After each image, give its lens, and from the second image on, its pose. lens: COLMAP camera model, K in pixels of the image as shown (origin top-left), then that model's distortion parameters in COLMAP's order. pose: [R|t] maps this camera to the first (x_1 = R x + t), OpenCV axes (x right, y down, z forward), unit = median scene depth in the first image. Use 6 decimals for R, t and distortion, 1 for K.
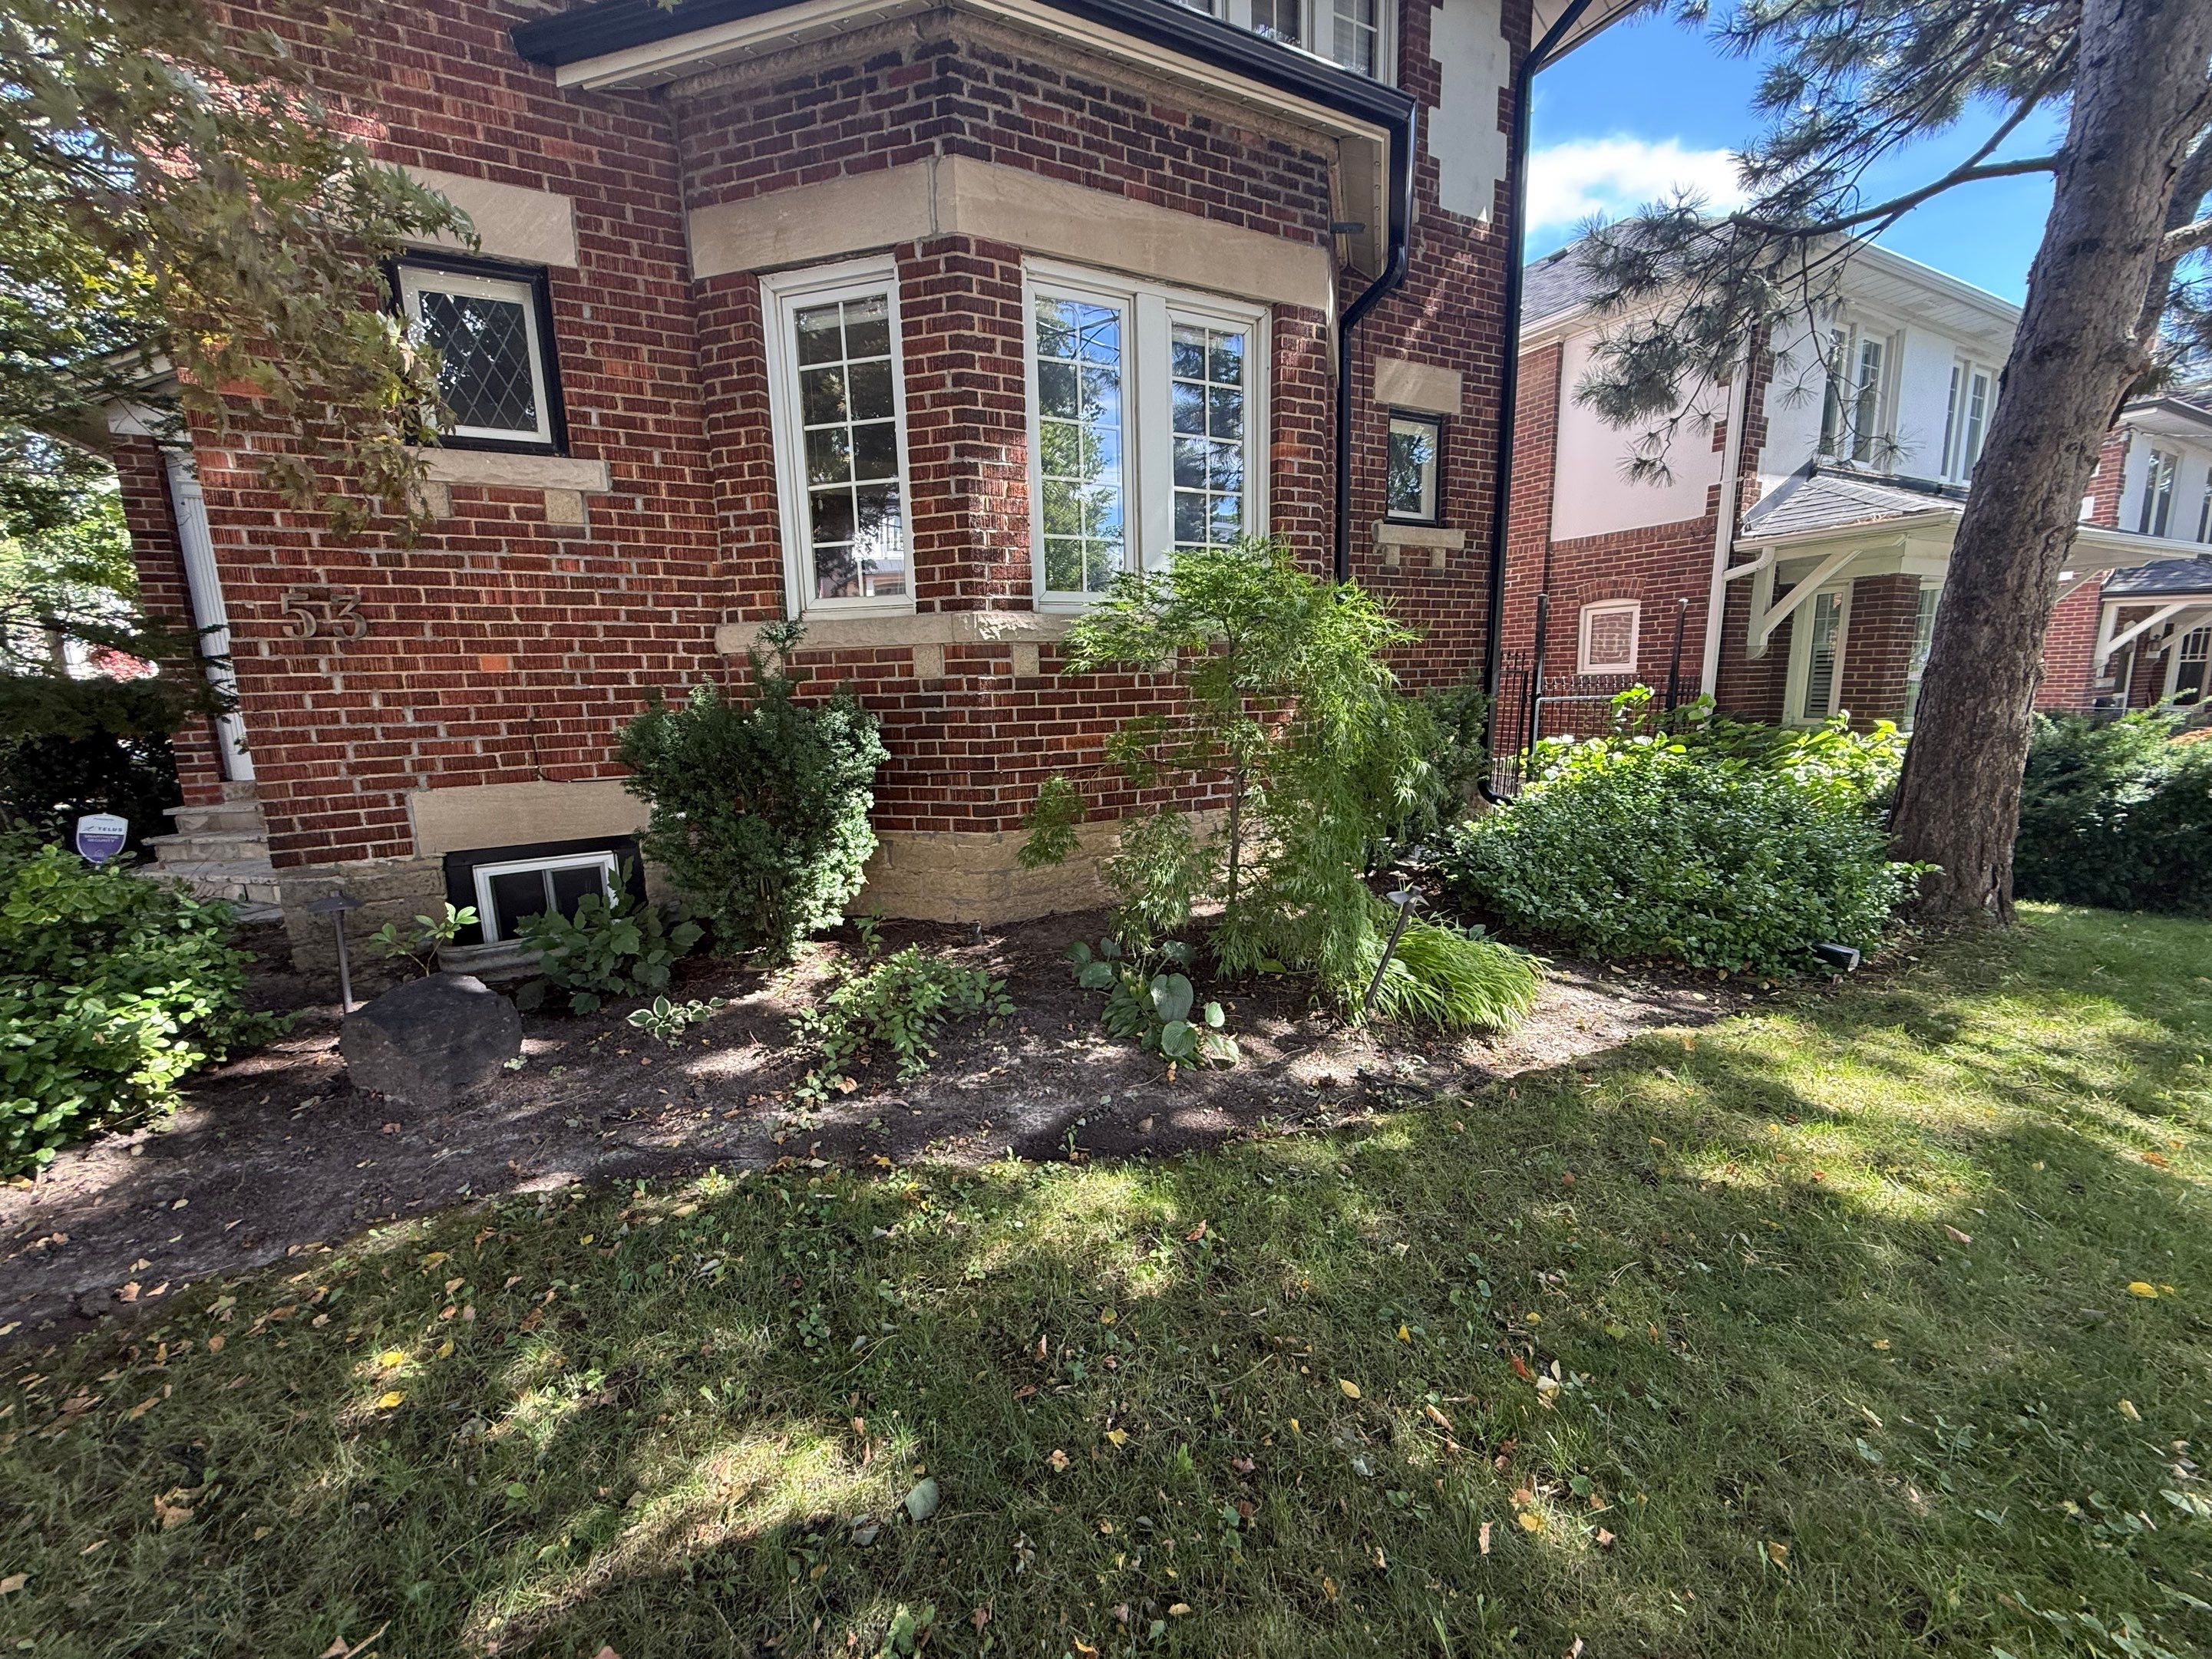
lens RADIAL K [[897.3, 0, 1106.0], [0, 897.3, 829.5], [0, 0, 1]] dist [0.029501, -0.010079]
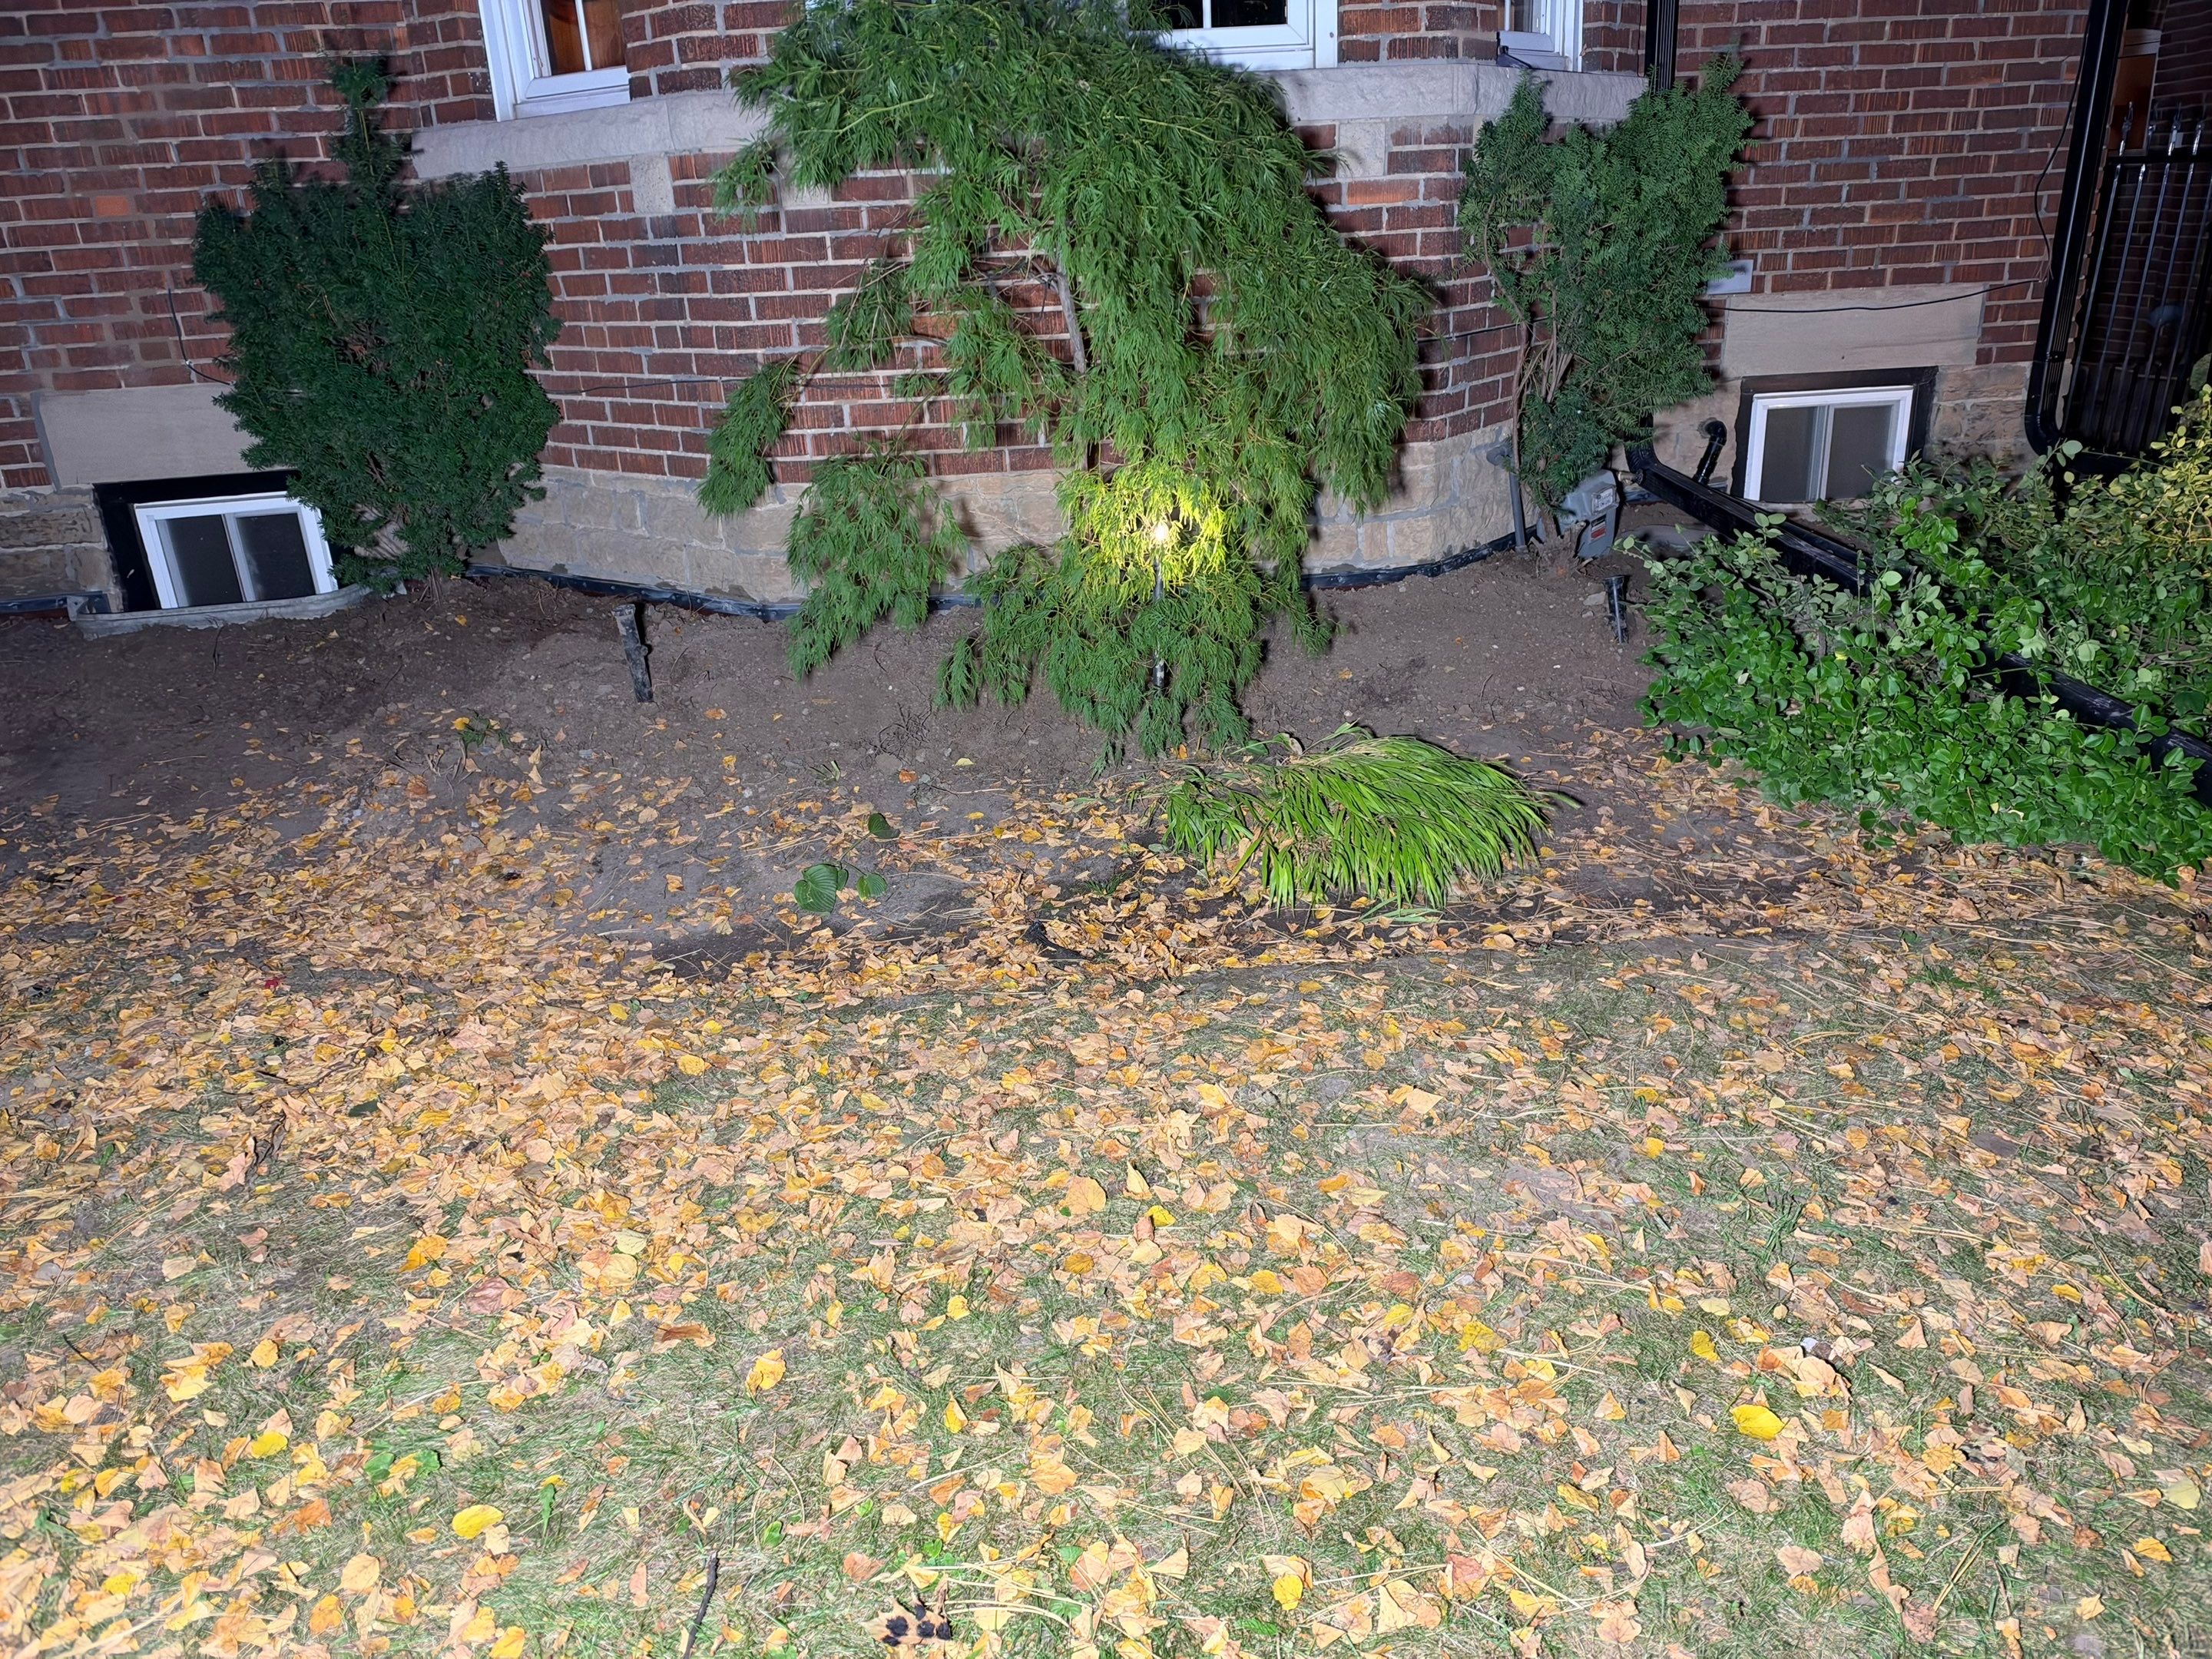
lens RADIAL K [[1717.3, 0, 1106.0], [0, 1717.3, 829.5], [0, 0, 1]] dist [-0.034332, 0.032070]
pose [[0.928278, 0.113938, -0.354003, 0.520347], [-0.038628, 0.976302, 0.212938, -0.025373], [0.369876, -0.183991, 0.910681, 0.019508]]
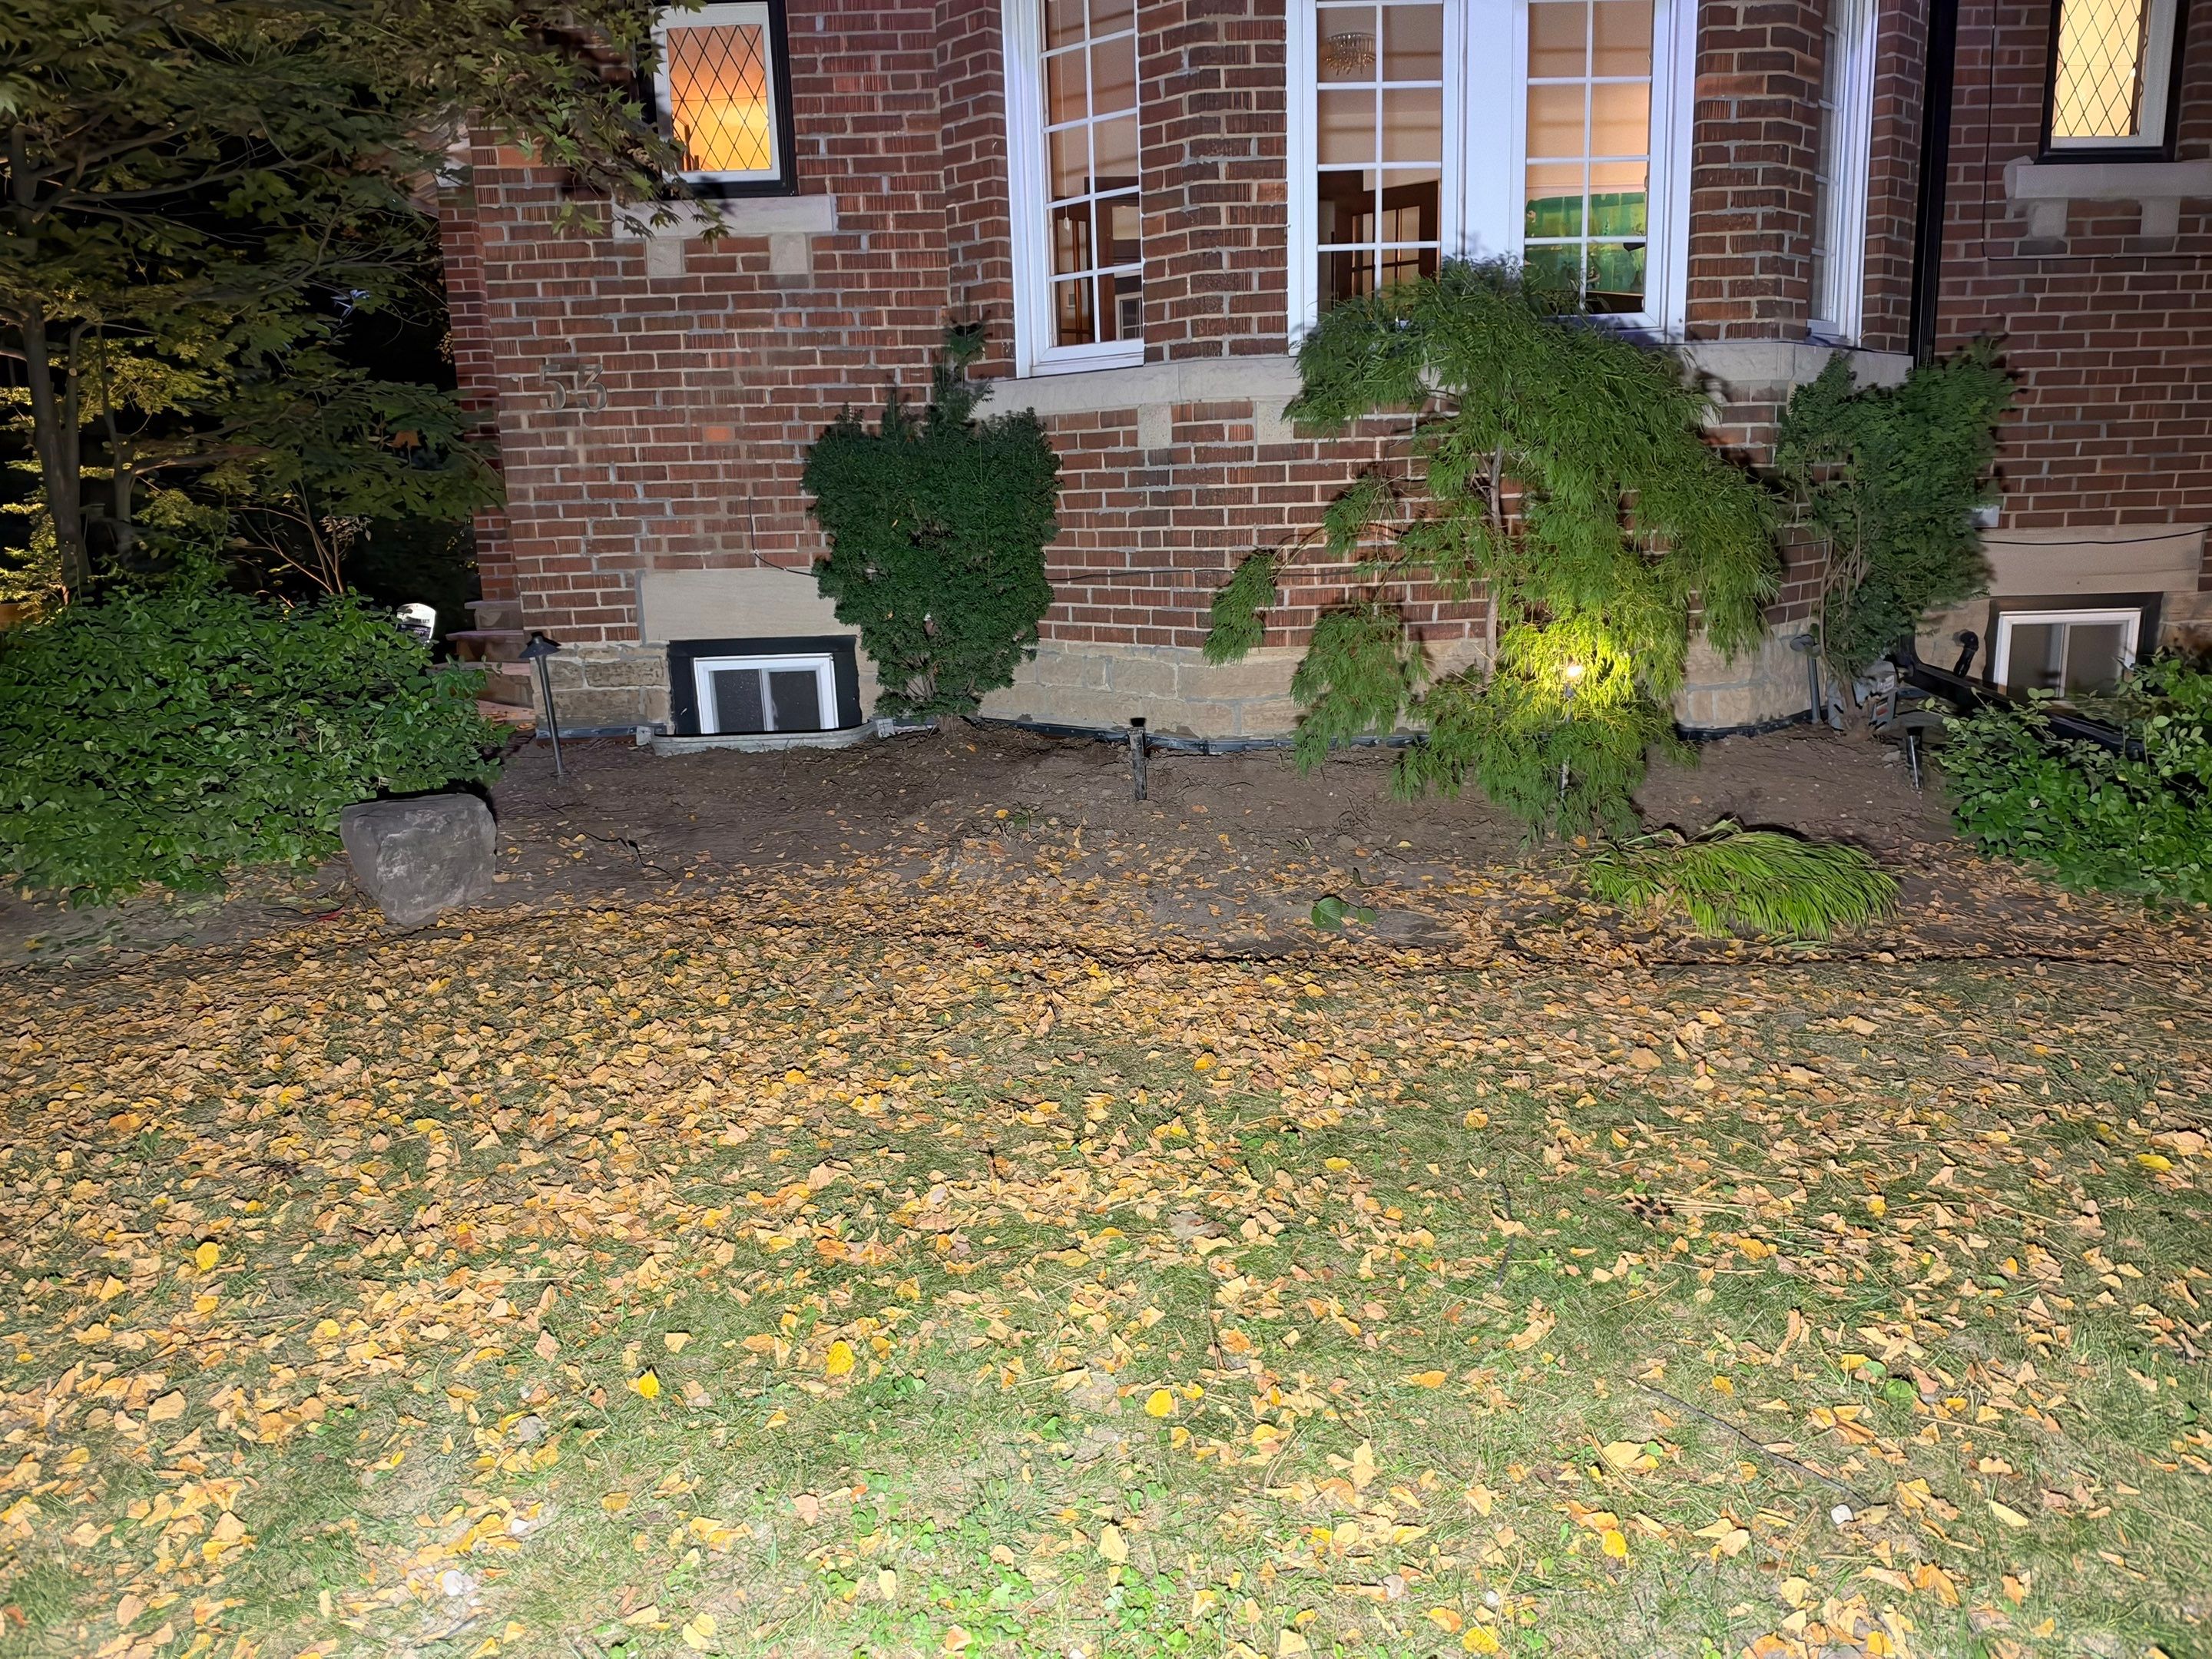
lens RADIAL K [[1672.5, 0, 1106.0], [0, 1672.5, 829.5], [0, 0, 1]] dist [0.088693, -0.126020]
pose [[0.890877, 0.094514, -0.444304, 0.452069], [-0.069381, 0.994950, 0.072534, 0.060593], [0.448915, -0.033792, 0.892935, -0.340728]]
